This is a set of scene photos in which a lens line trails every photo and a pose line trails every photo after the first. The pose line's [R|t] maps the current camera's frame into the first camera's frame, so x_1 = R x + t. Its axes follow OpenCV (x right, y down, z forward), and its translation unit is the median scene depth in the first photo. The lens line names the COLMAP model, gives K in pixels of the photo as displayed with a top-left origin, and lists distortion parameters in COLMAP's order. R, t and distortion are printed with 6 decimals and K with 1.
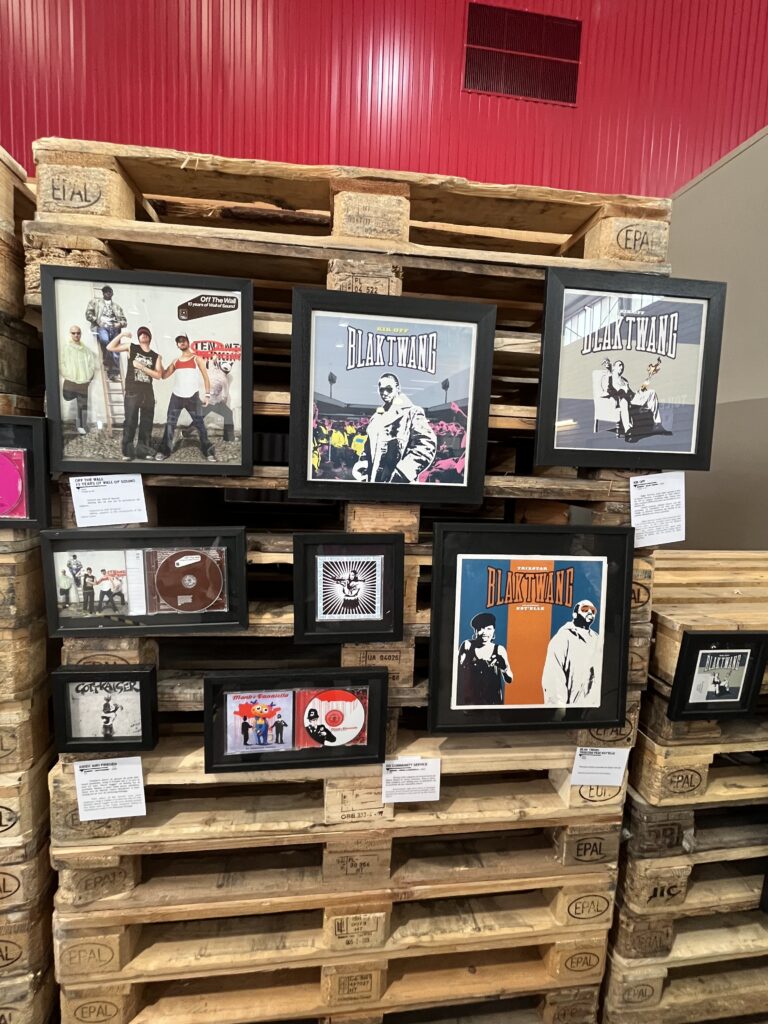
lens RADIAL K [[476.4, 0, 383.1], [0, 476.4, 511.9], [0, 0, 1]] dist [0.002008, 0.000610]
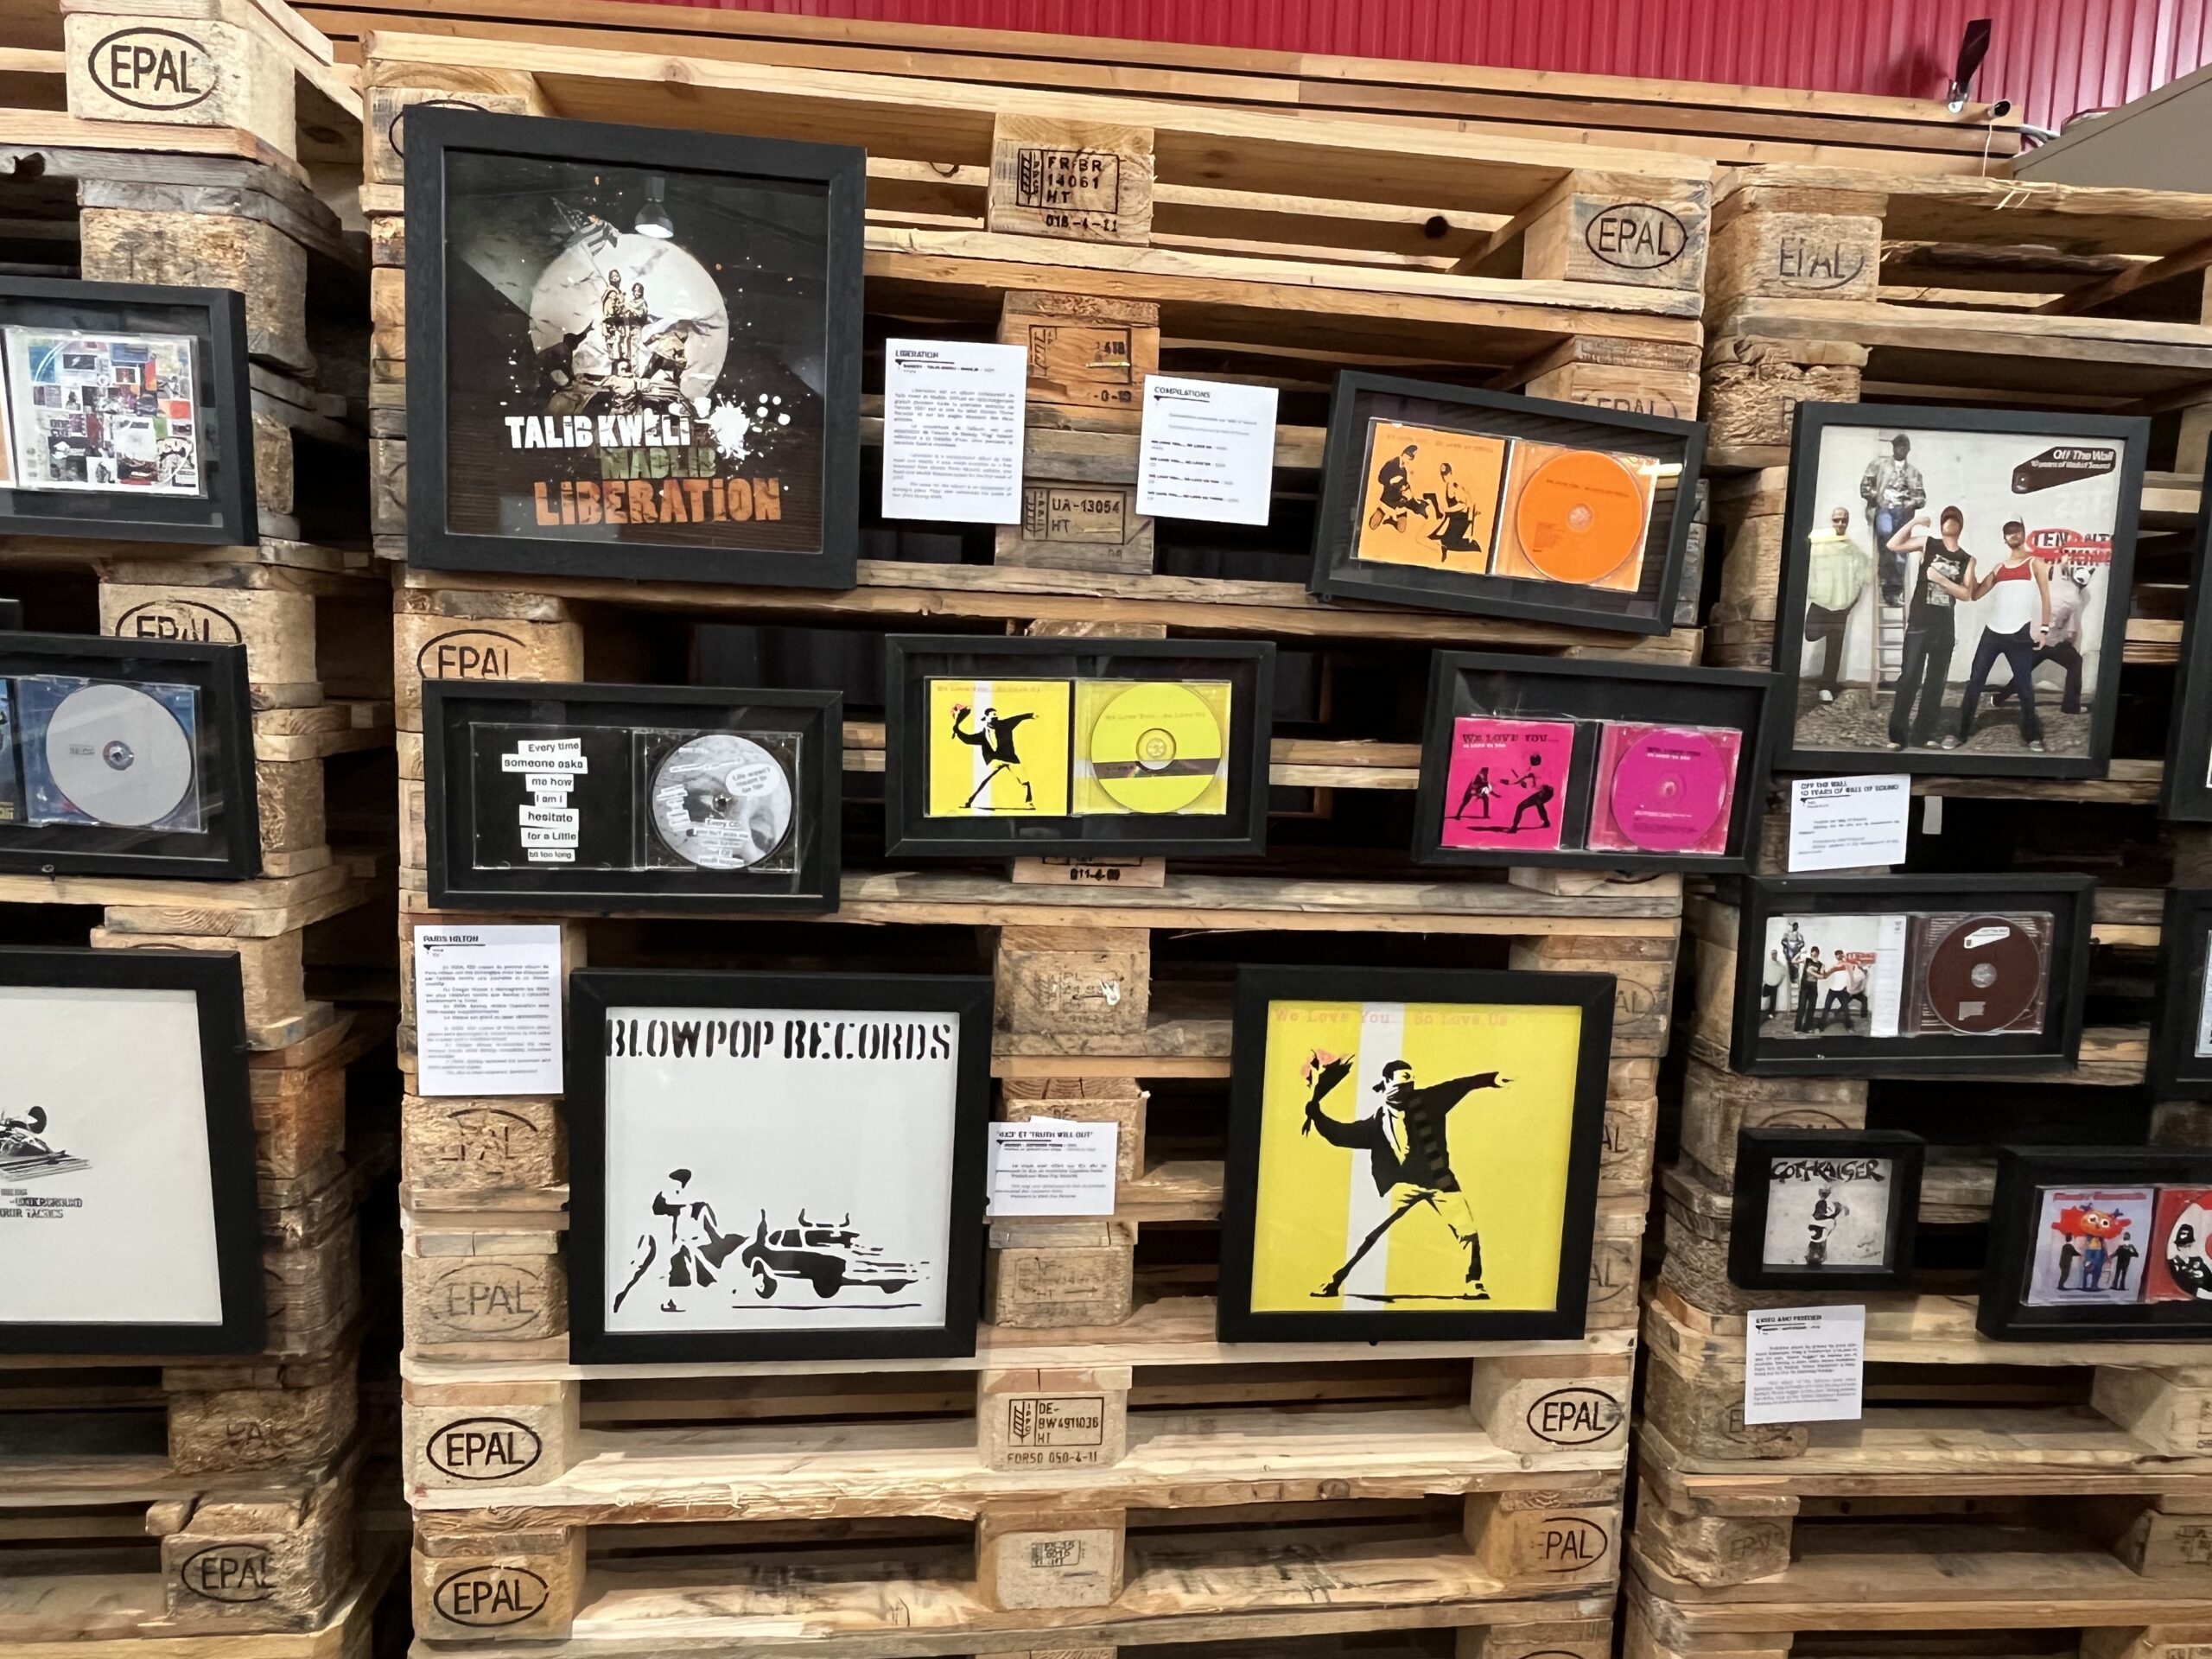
lens RADIAL K [[1359.4, 0, 1107.7], [0, 1359.4, 830.4], [0, 0, 1]] dist [-0.000656, 0.005244]
pose [[0.999131, 0.008418, -0.040826, -1.327094], [-0.008611, 0.999953, -0.004541, -0.001196], [0.040786, 0.004889, 0.999156, -0.564056]]
